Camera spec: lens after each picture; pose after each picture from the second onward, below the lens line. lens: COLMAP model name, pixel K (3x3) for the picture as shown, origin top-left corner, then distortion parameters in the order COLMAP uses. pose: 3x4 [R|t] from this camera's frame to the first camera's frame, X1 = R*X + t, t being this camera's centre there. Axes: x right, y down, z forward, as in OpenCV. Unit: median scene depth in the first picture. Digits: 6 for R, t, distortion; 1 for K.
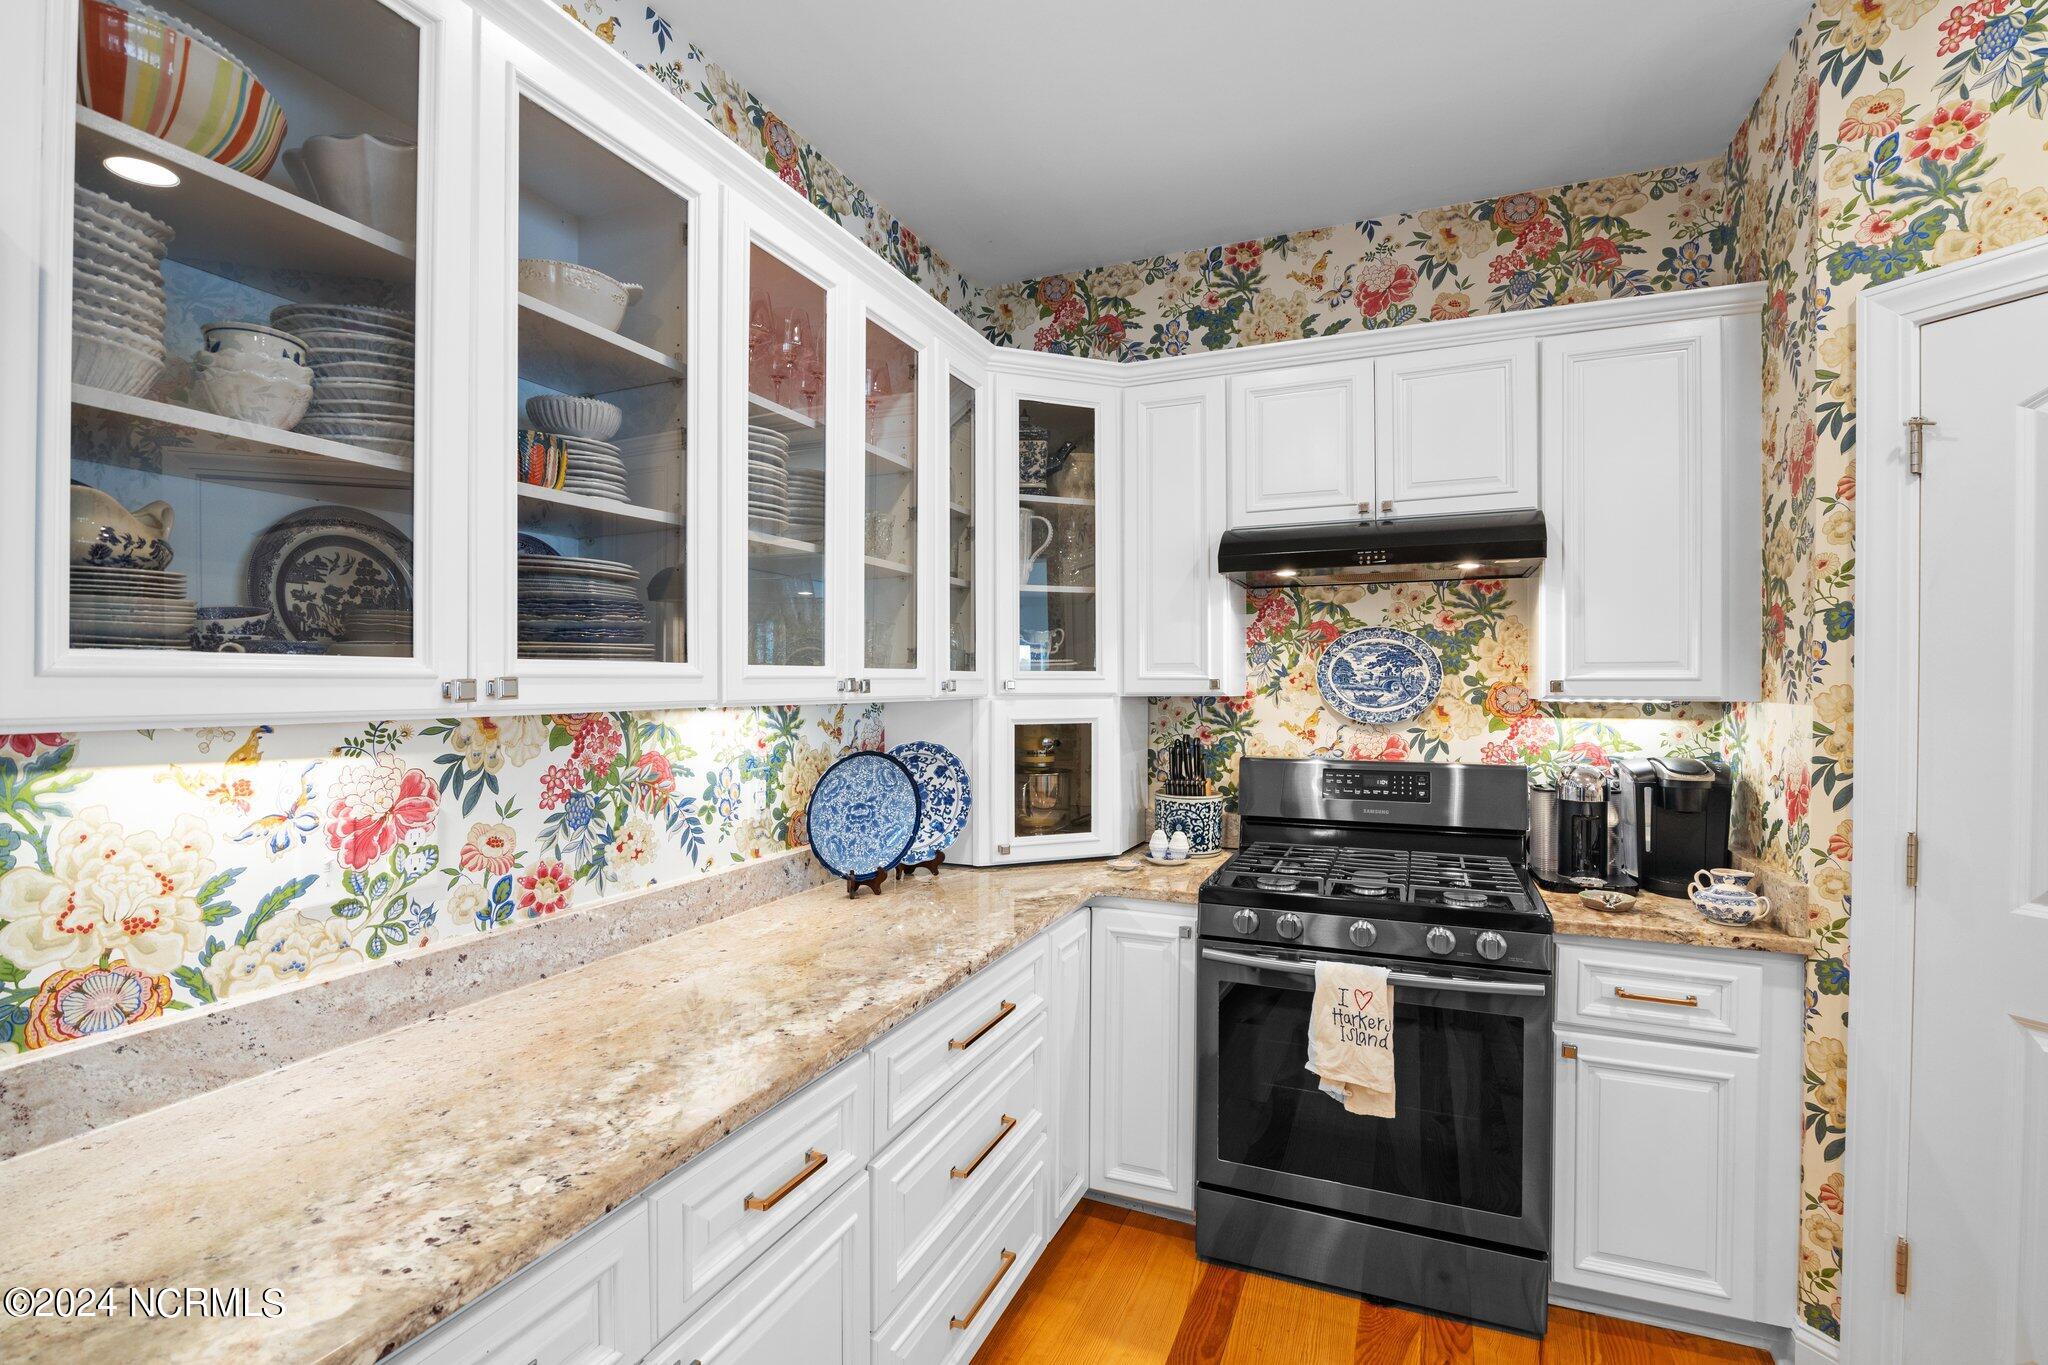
lens RADIAL K [[941.3, 0, 1008.6], [0, 941.3, 712.4], [0, 0, 1]] dist [-0.019970, 0.001143]
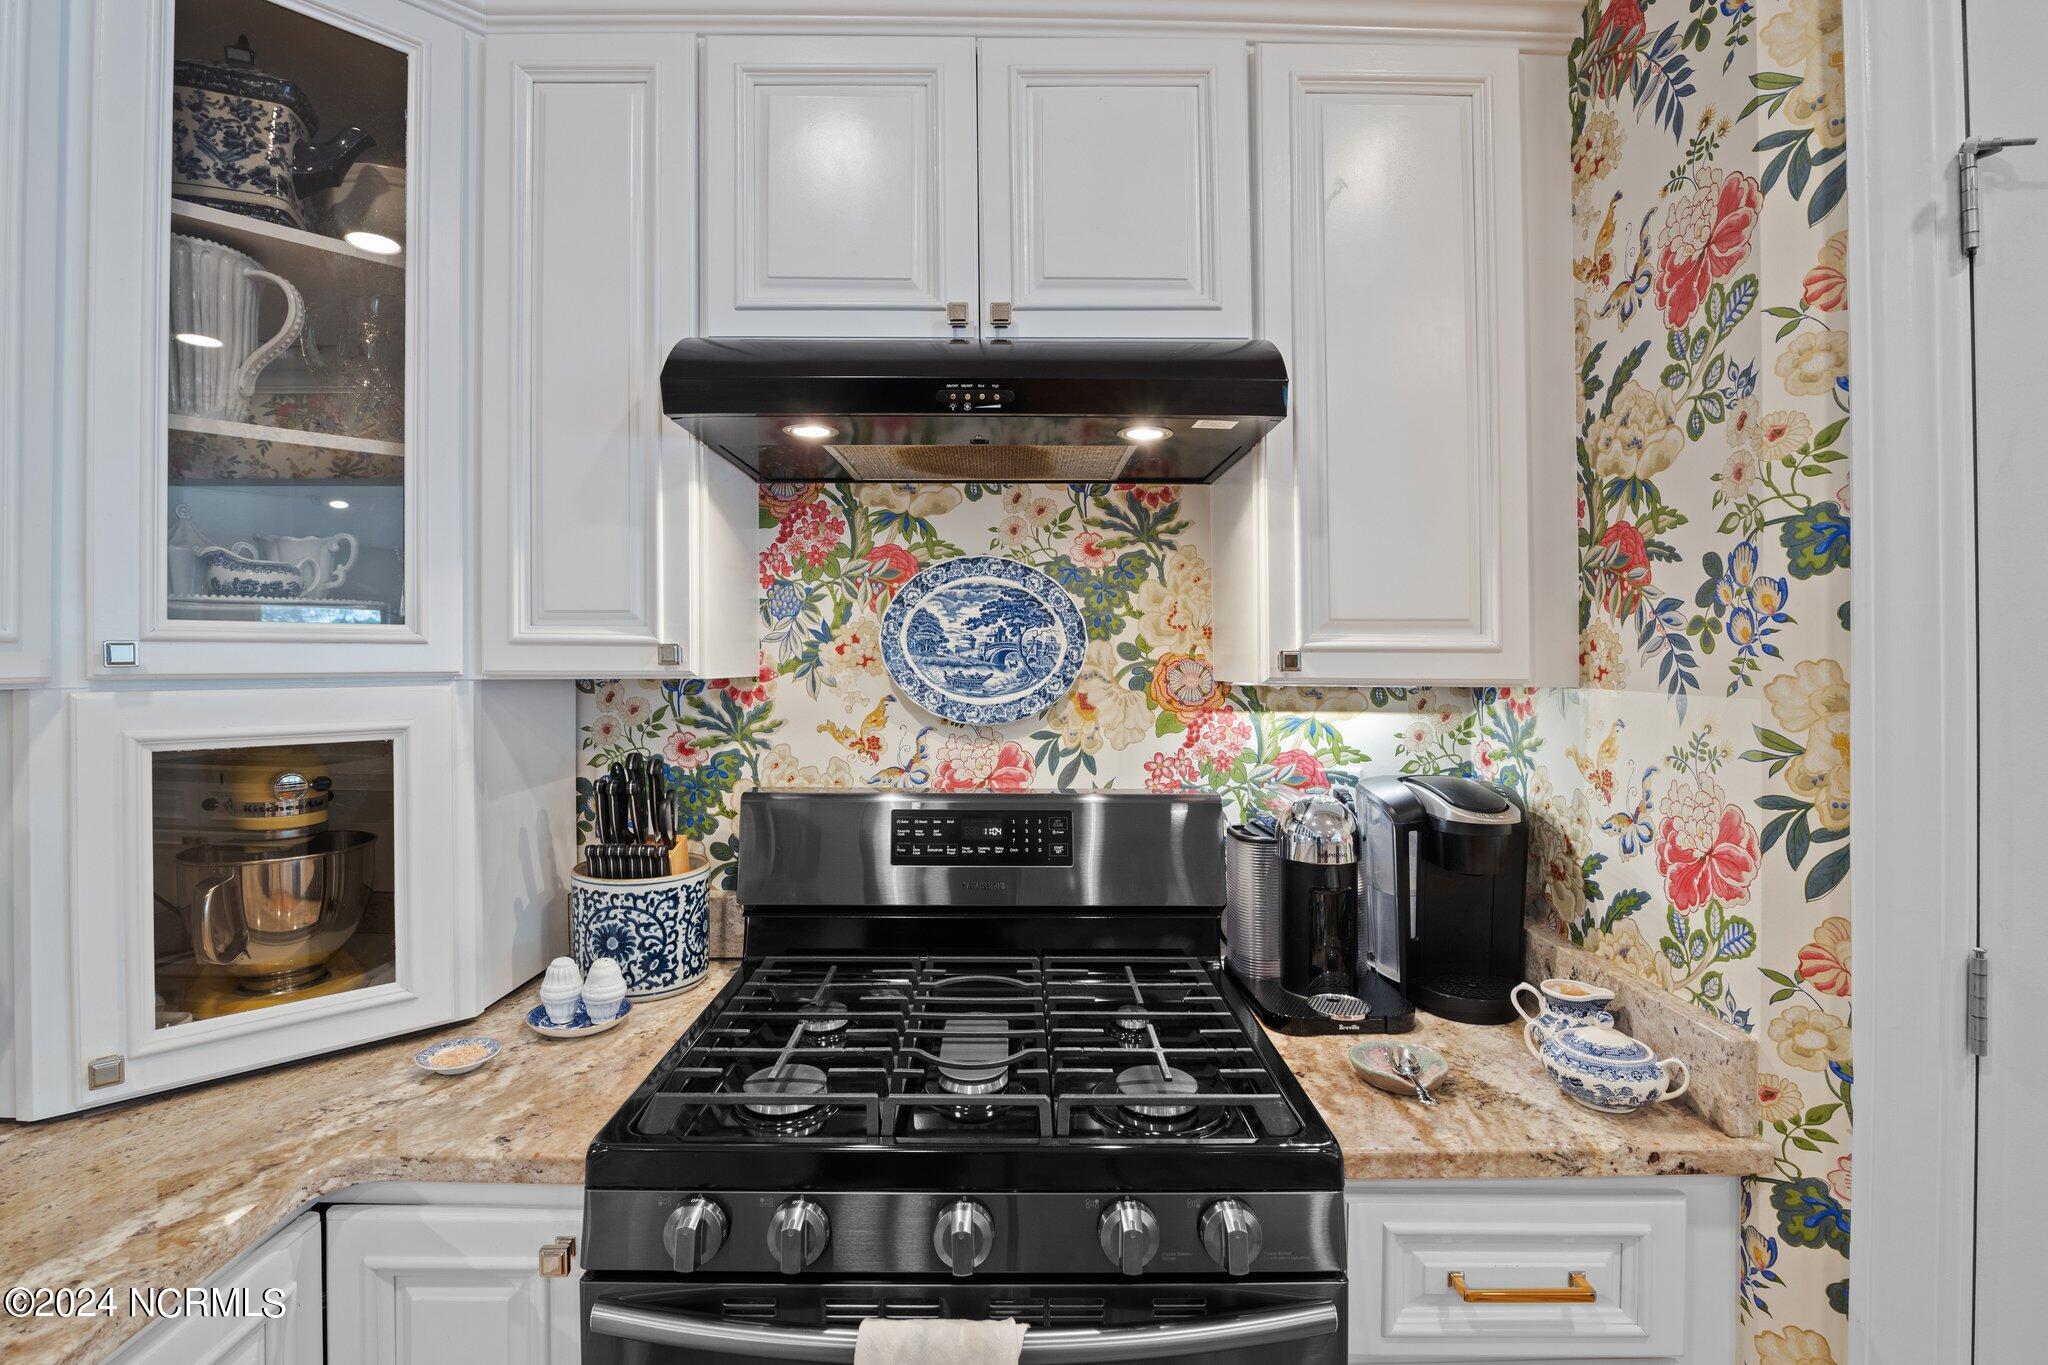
lens RADIAL K [[941.3, 0, 1026.1], [0, 941.3, 689.4], [0, 0, 1]] dist [-0.019970, 0.001143]
pose [[0.908582, -0.009190, 0.417605, 0.210002], [0.007449, 0.999955, 0.005801, -0.015270], [-0.417639, -0.002160, 0.908610, 0.554256]]
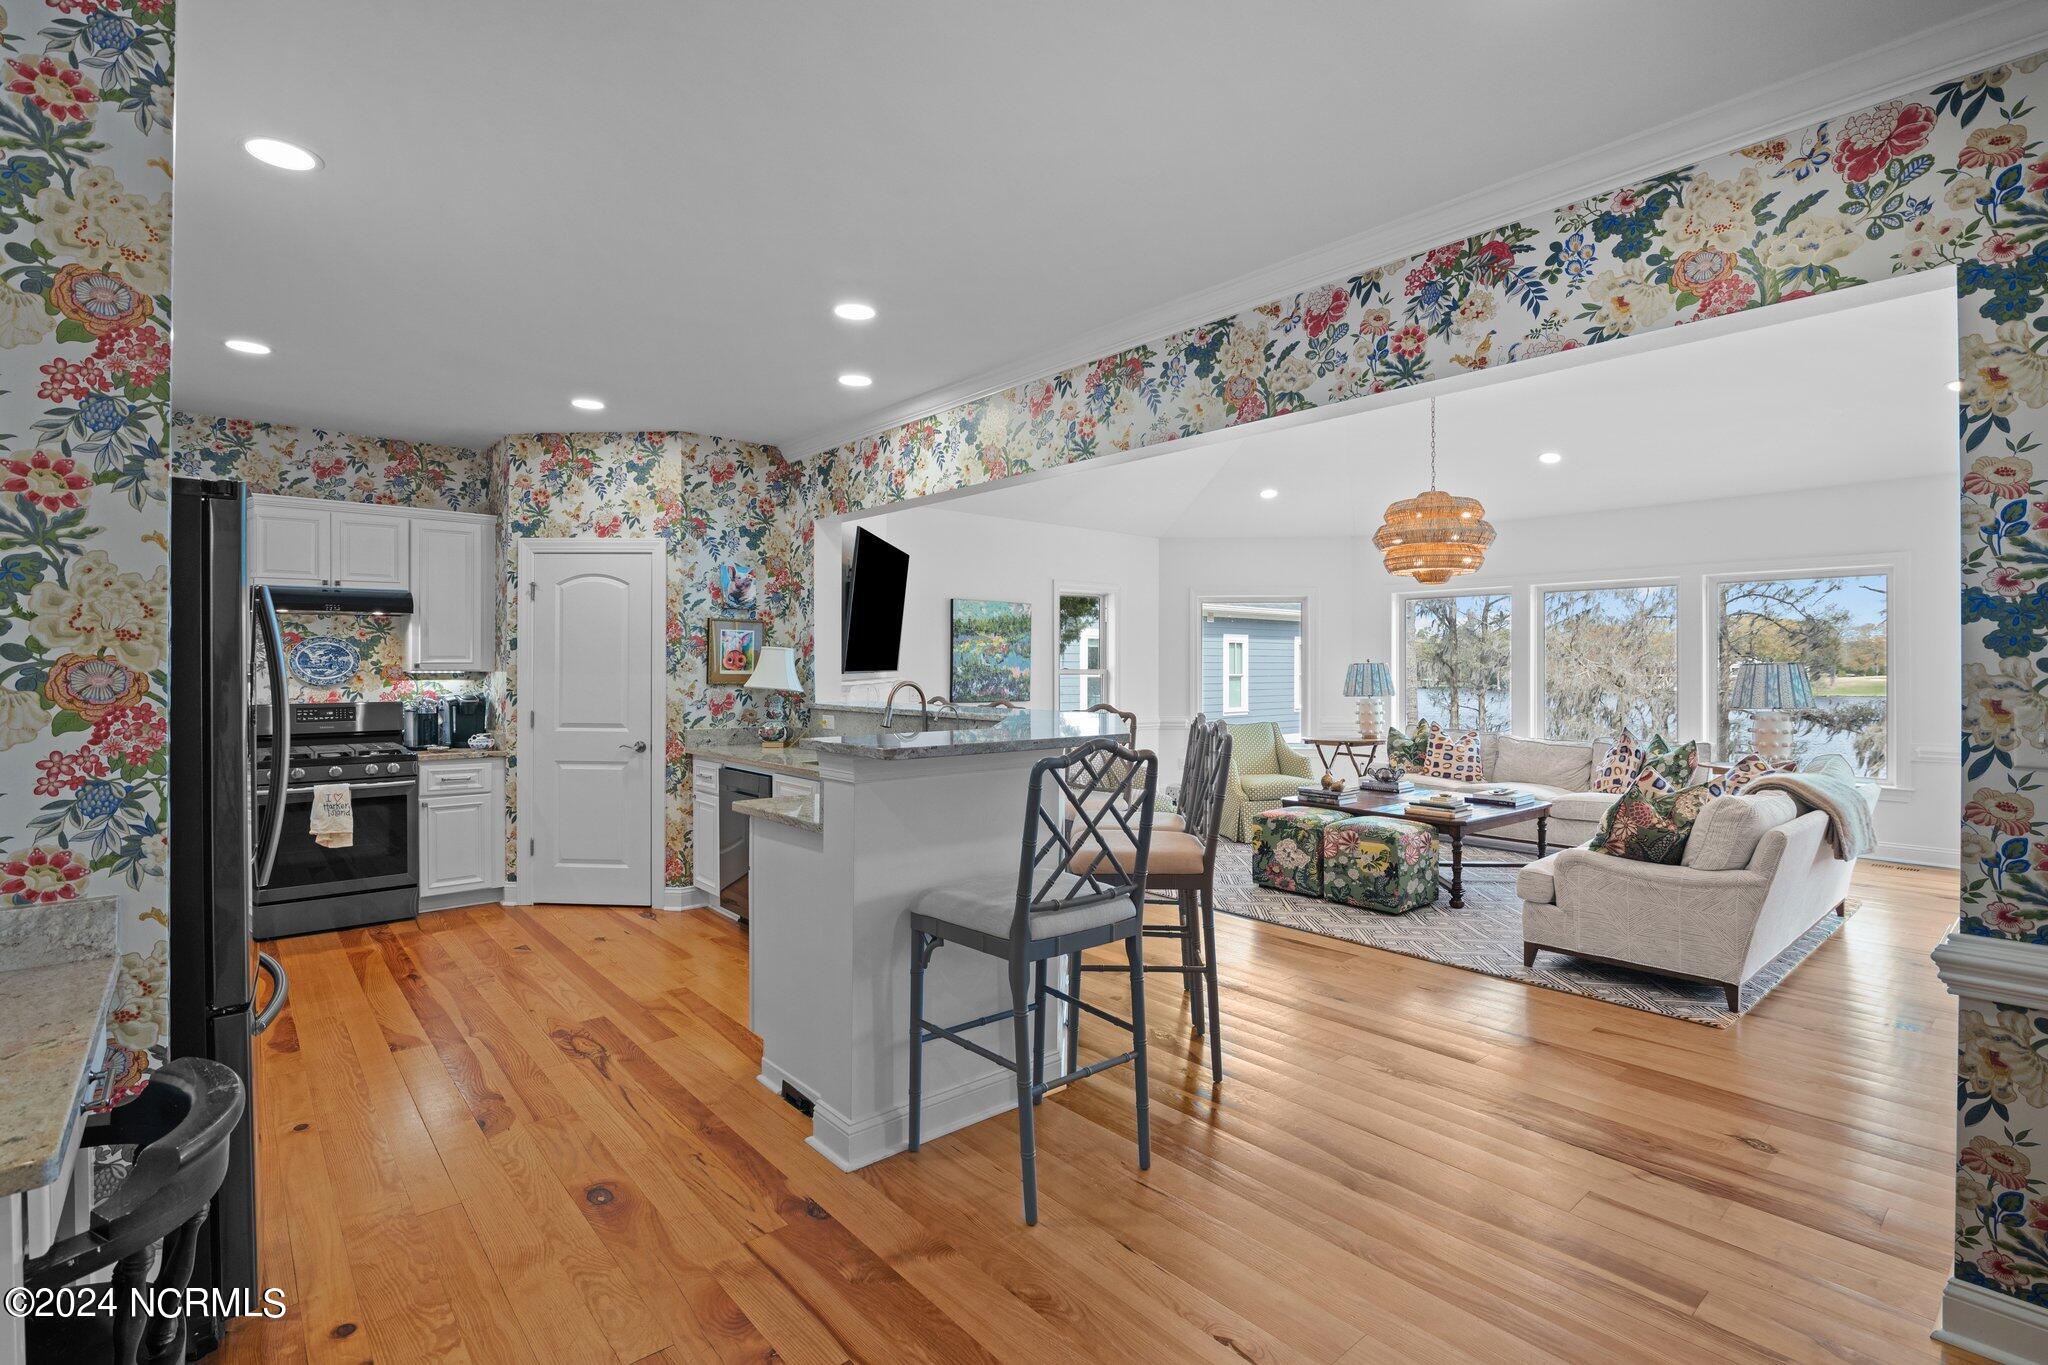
lens RADIAL K [[941.3, 0, 1009.0], [0, 941.3, 634.8], [0, 0, 1]] dist [-0.019970, 0.001143]
pose [[0.435538, 0.026016, 0.899794, -0.907601], [0.028940, 0.998661, -0.042883, 0.039023], [-0.899705, 0.044717, 0.434202, -1.407122]]
